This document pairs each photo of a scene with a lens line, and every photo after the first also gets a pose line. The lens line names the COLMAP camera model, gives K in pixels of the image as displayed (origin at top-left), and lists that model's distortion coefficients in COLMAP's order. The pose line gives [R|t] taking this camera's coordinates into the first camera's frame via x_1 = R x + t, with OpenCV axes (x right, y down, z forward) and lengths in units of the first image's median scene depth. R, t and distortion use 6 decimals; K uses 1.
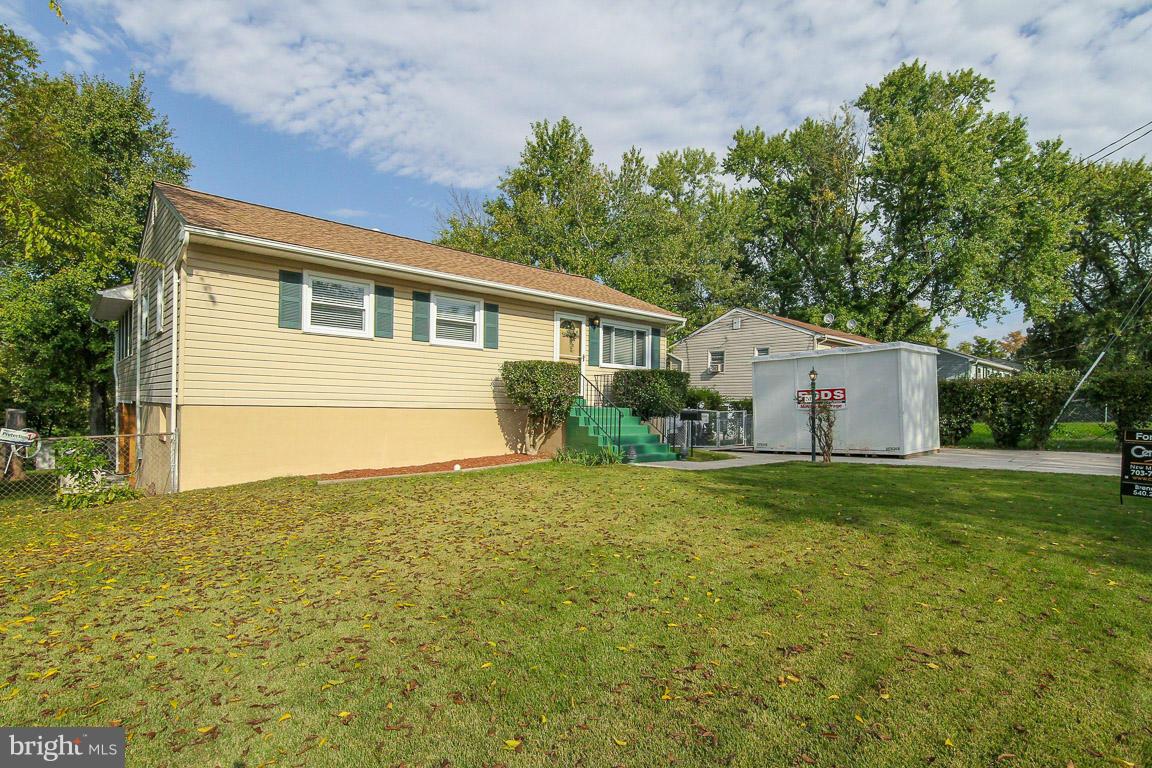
lens RADIAL K [[576.3, 0, 577.6], [0, 576.3, 397.4], [0, 0, 1]] dist [-0.001715, -0.000447]
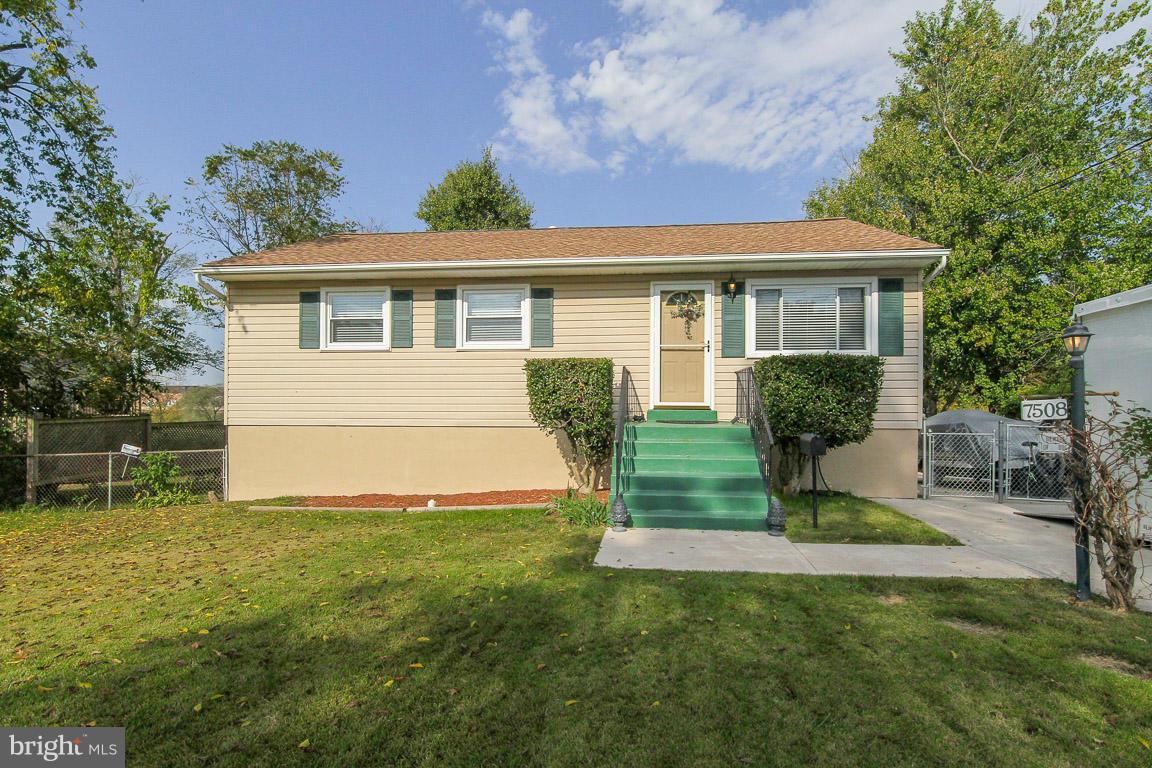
lens RADIAL K [[577.6, 0, 578.2], [0, 577.6, 406.0], [0, 0, 1]] dist [0.017397, 0.000390]
pose [[0.669234, -0.022072, -0.742724, 0.484125], [0.022489, 0.999702, -0.009444, 0.000317], [0.742712, -0.010383, 0.669531, 0.577071]]
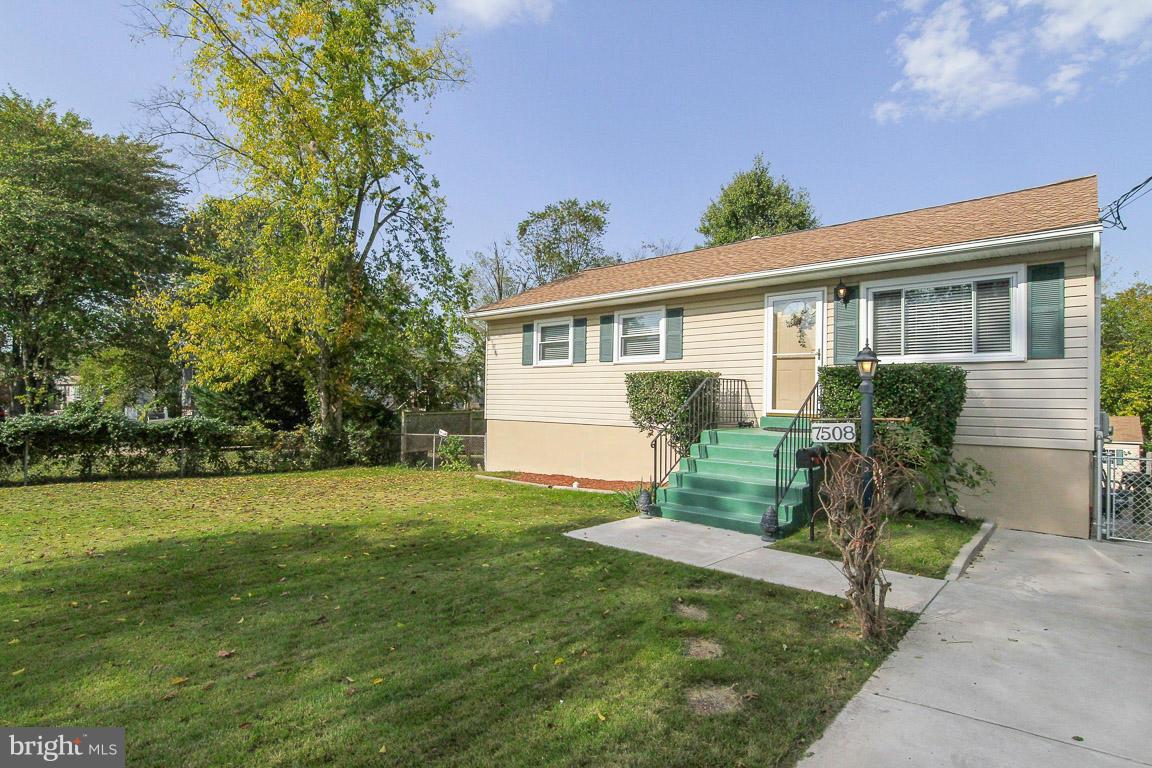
lens RADIAL K [[575.7, 0, 576.0], [0, 575.7, 384.0], [0, 0, 1]] dist [0.131474, -0.058965]
pose [[0.117340, -0.046381, -0.992008, 0.765739], [0.001173, 0.998915, -0.046565, -0.008135], [0.993091, 0.004300, 0.117267, 0.821684]]
